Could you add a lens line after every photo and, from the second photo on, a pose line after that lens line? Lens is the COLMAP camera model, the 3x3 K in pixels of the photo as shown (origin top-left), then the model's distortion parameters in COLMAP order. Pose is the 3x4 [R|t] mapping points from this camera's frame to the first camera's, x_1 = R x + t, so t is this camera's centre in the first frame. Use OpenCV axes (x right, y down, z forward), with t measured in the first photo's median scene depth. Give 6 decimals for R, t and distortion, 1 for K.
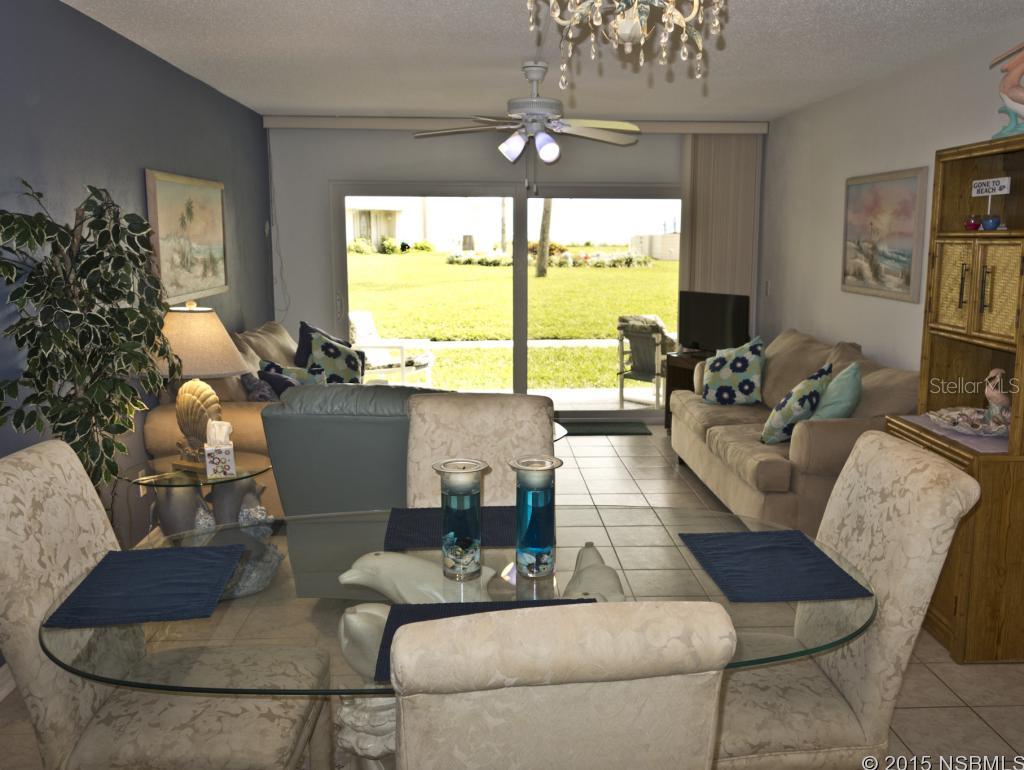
lens RADIAL K [[911.1, 0, 532.1], [0, 911.1, 382.7], [0, 0, 1]] dist [-0.000217, 0.003323]
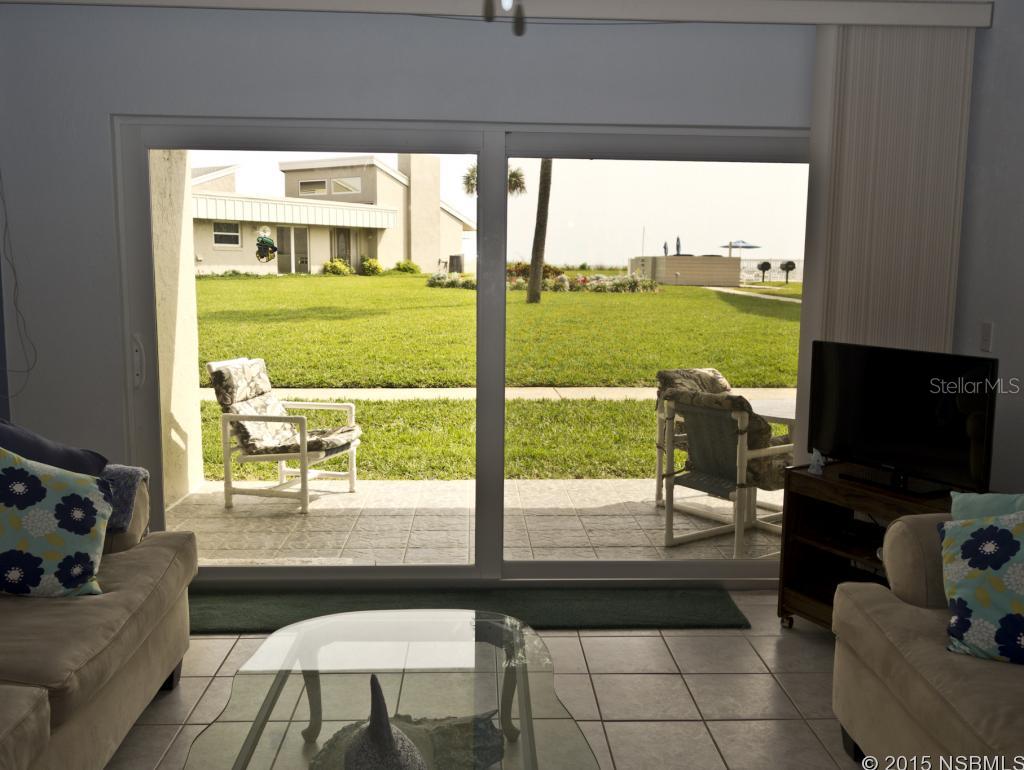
lens RADIAL K [[906.3, 0, 487.6], [0, 906.3, 386.8], [0, 0, 1]] dist [-0.001017, -0.001778]
pose [[0.999121, 0.011875, -0.040210, 0.003128], [-0.012716, 0.999704, -0.020719, -0.030562], [0.039952, 0.021212, 0.998976, 0.242859]]
